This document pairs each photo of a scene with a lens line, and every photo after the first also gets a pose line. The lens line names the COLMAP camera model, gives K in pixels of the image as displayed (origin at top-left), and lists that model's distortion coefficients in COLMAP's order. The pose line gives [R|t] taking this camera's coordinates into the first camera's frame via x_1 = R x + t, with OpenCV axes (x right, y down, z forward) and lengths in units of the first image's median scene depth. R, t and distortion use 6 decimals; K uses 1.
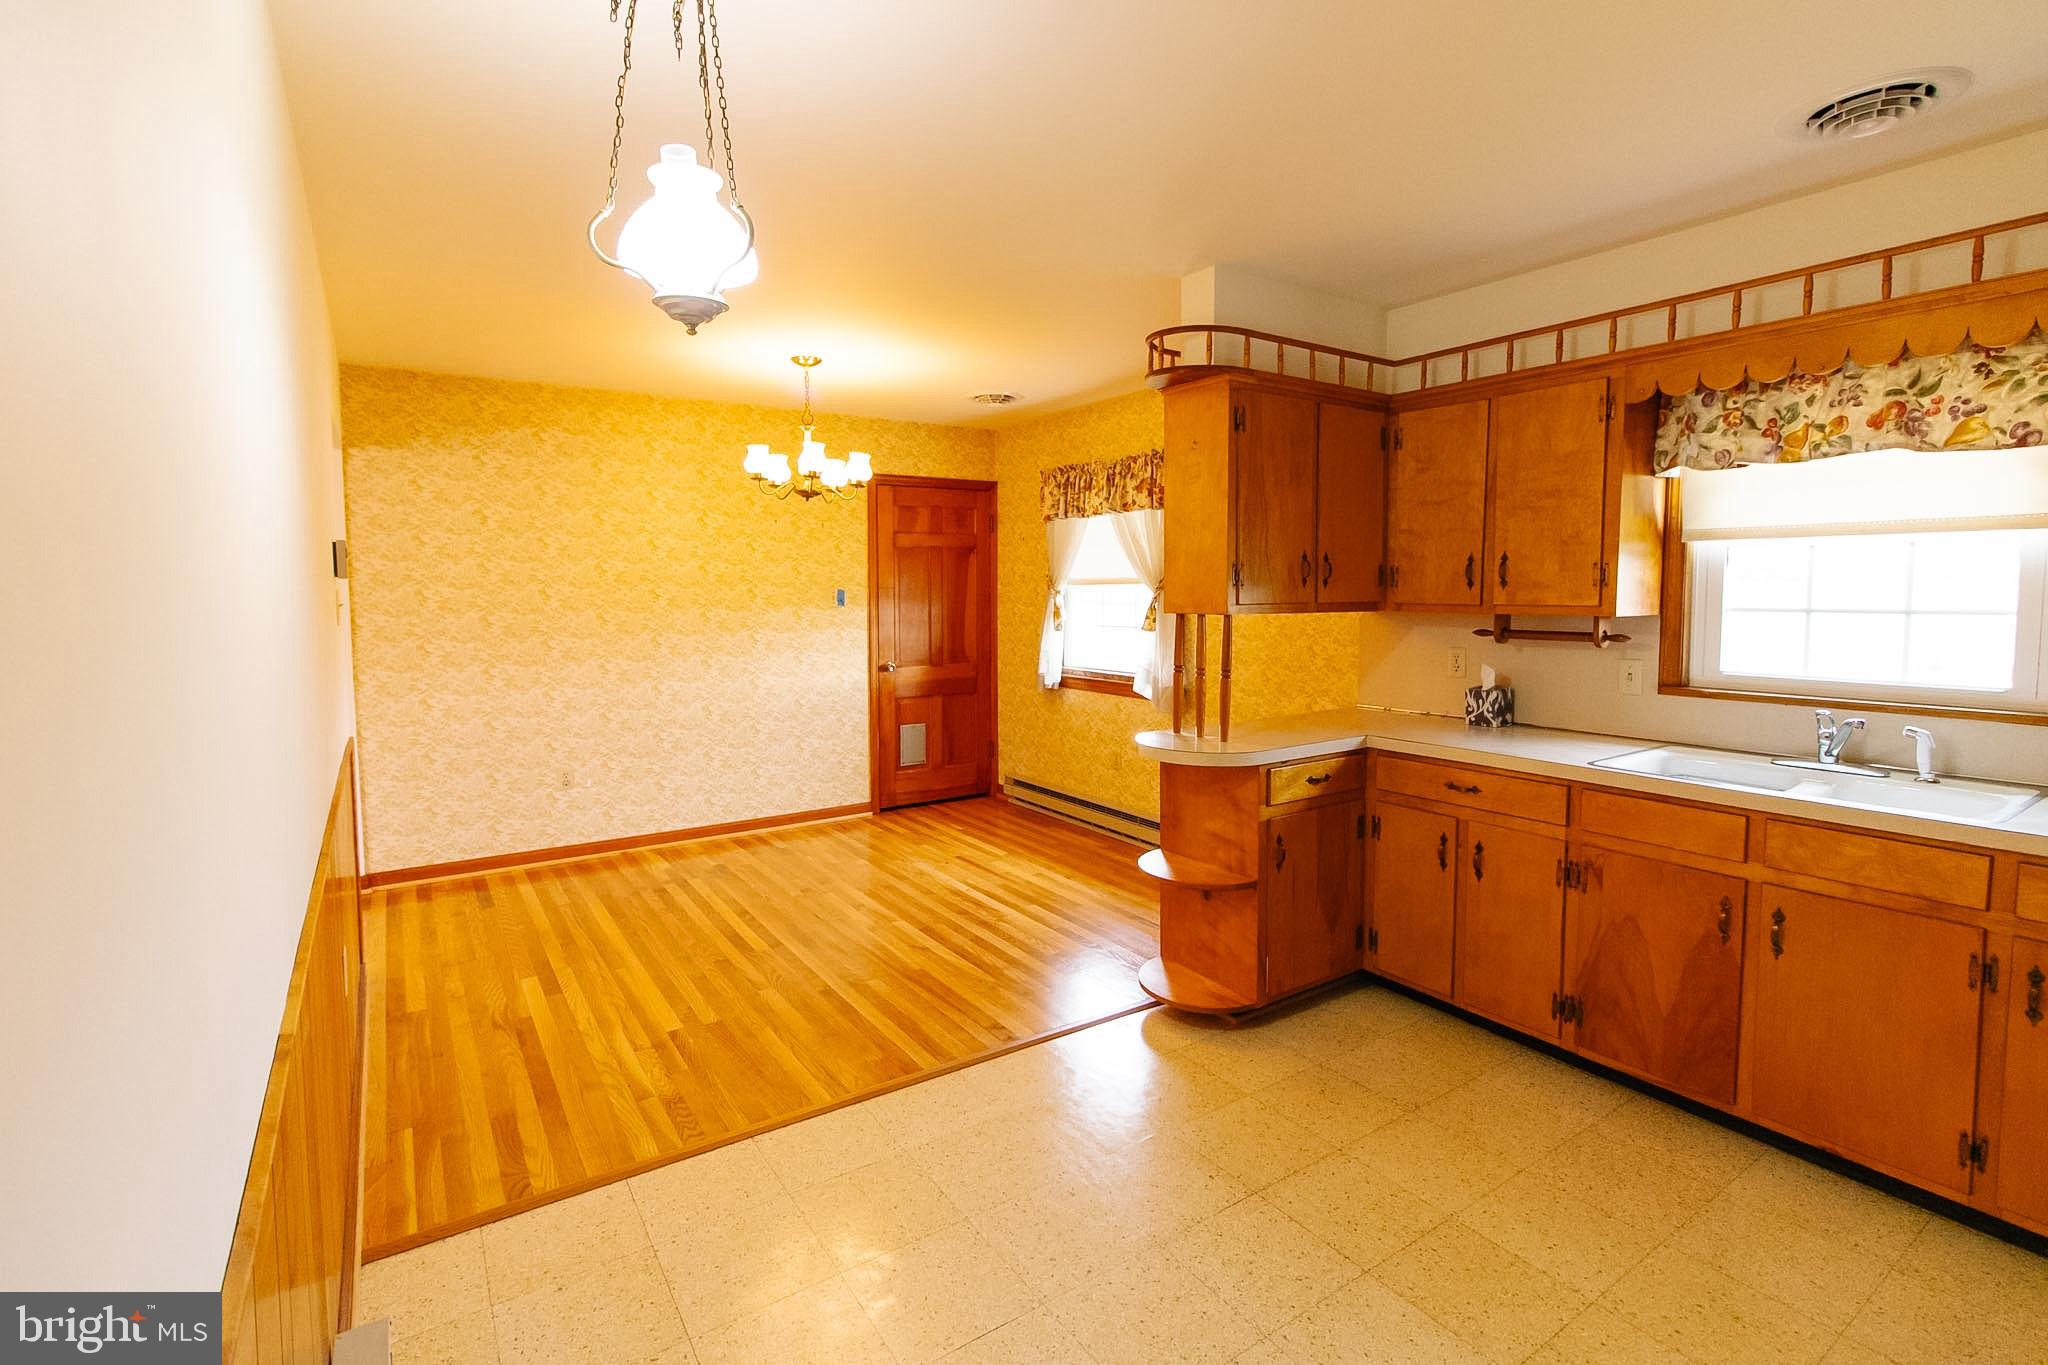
lens RADIAL K [[942.4, 0, 1023.8], [0, 942.4, 671.6], [0, 0, 1]] dist [-0.001192, -0.000020]
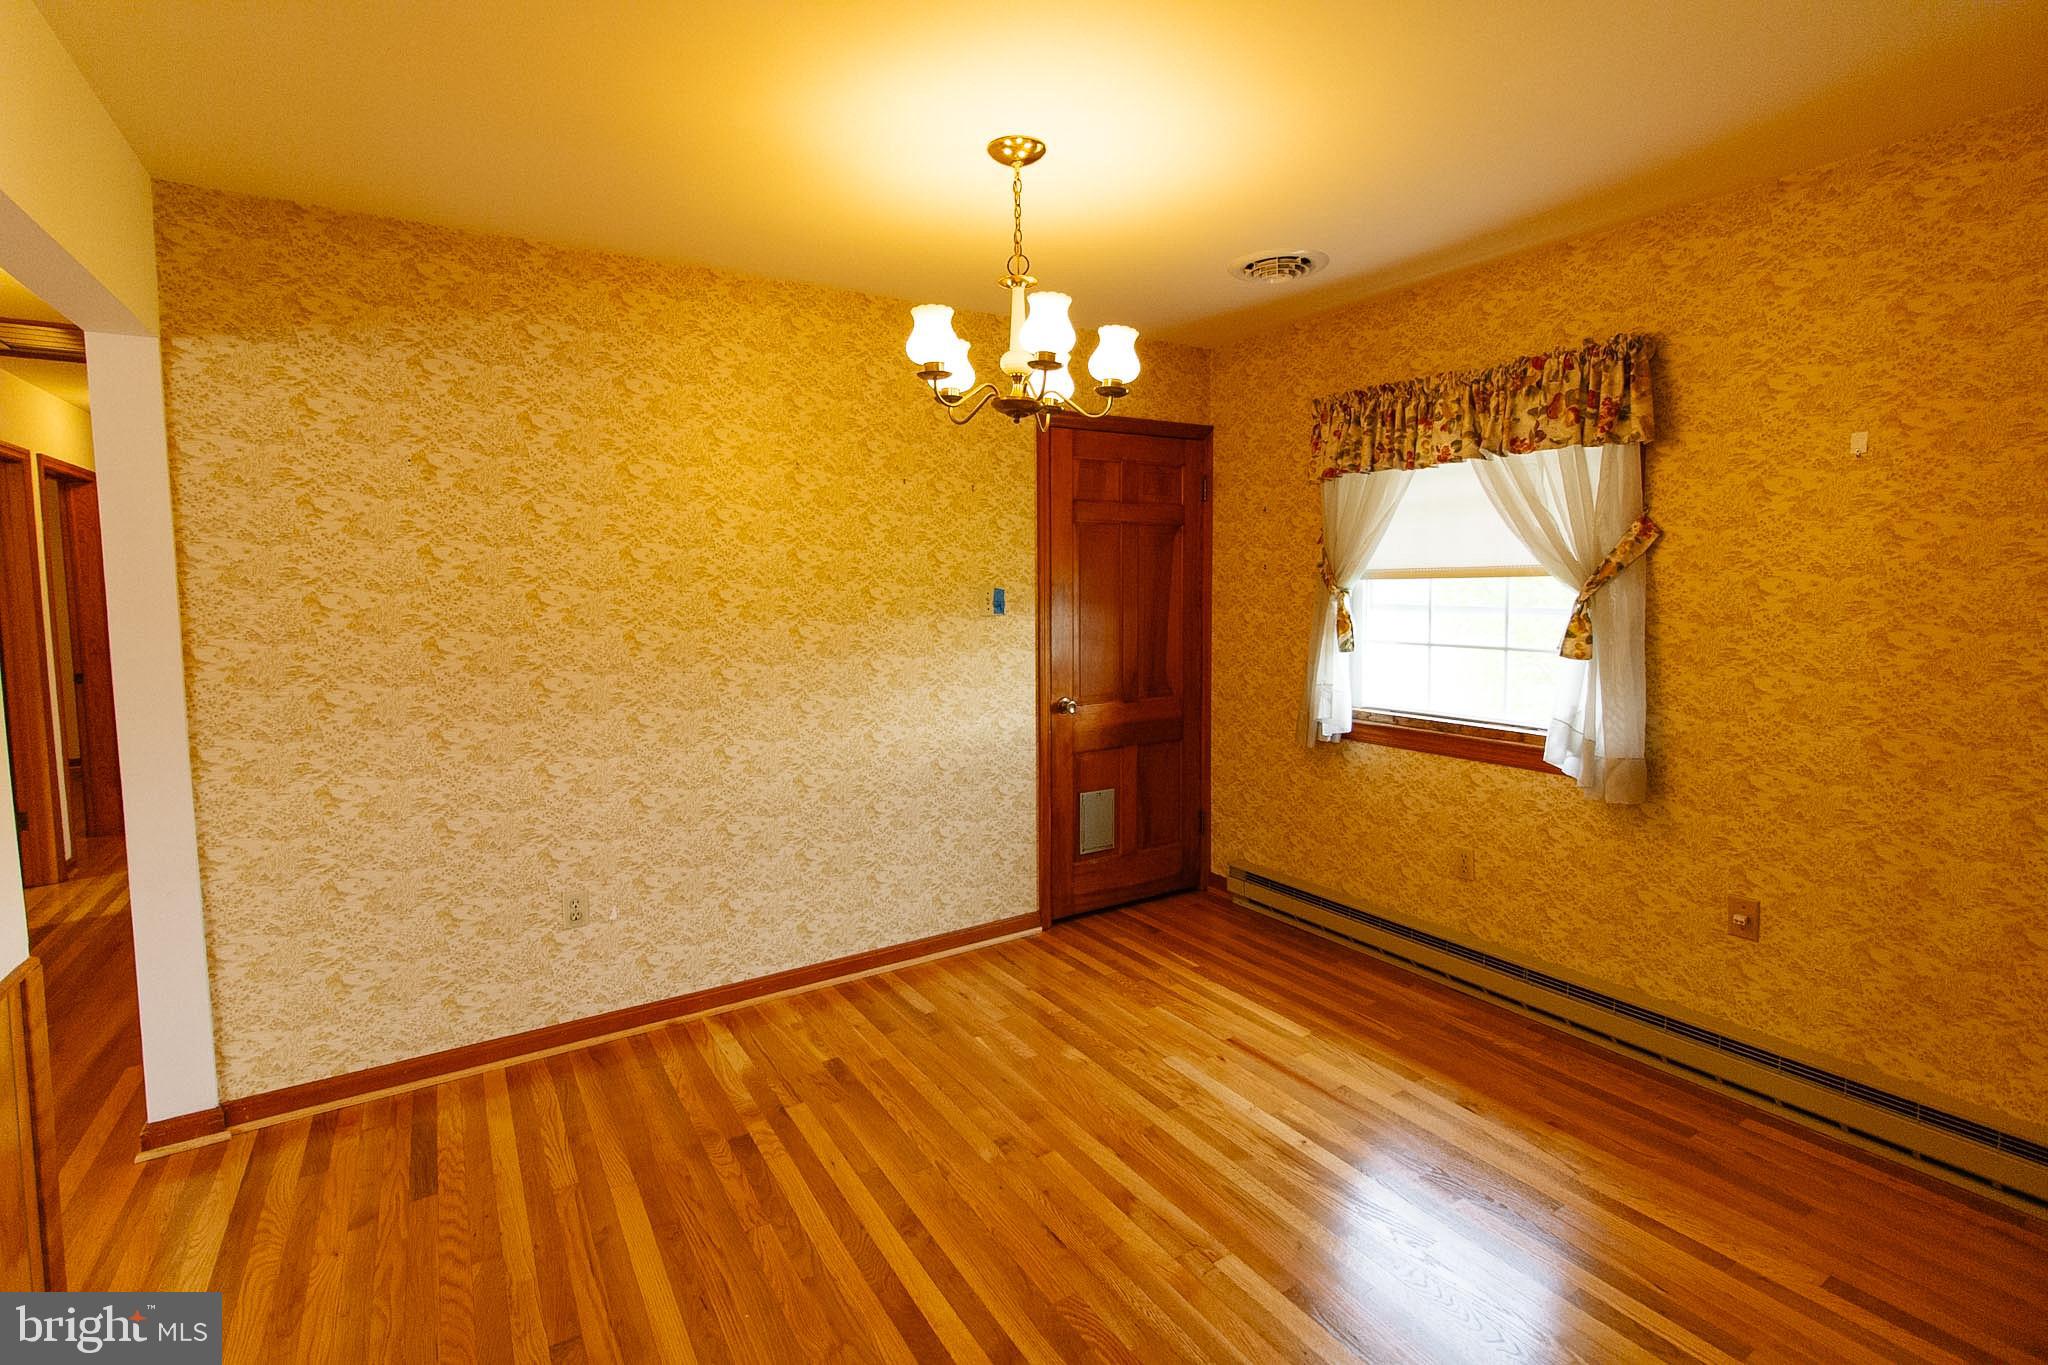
lens RADIAL K [[942.4, 0, 1022.6], [0, 942.4, 672.7], [0, 0, 1]] dist [-0.001192, -0.000020]
pose [[0.999505, -0.003762, -0.031226, -0.188244], [0.003942, 0.999976, 0.005716, -0.039491], [0.031204, -0.005837, 0.999496, 0.423547]]
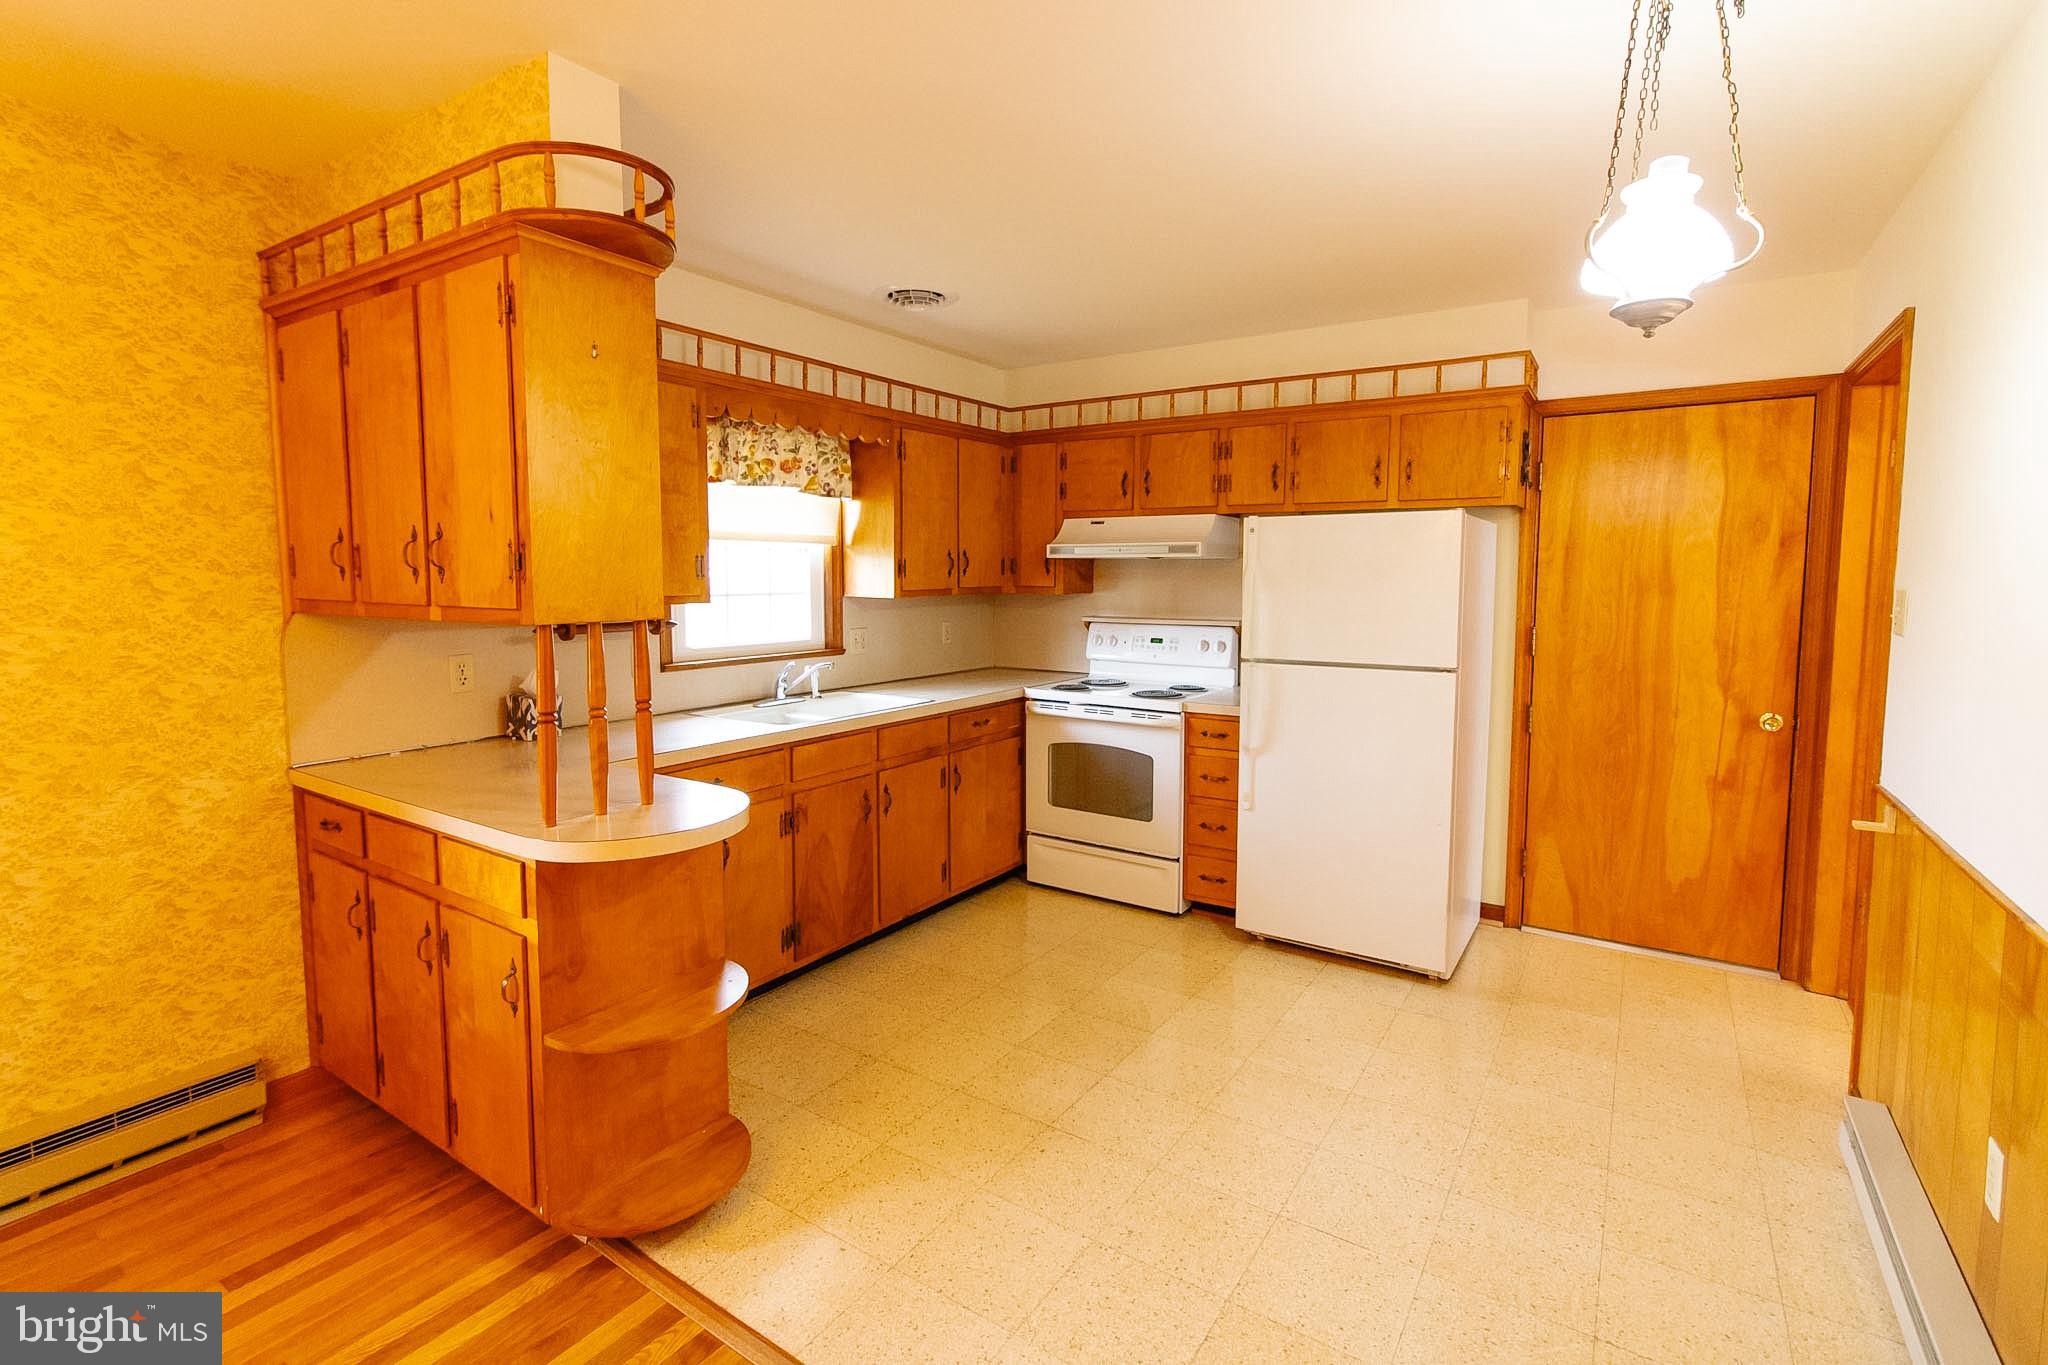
lens RADIAL K [[942.4, 0, 1024.3], [0, 942.4, 667.9], [0, 0, 1]] dist [-0.001192, -0.000020]
pose [[-0.385071, -0.089248, 0.918561, -0.333310], [0.082174, 0.988044, 0.130447, -0.058757], [-0.919221, 0.125713, -0.373133, 0.641925]]
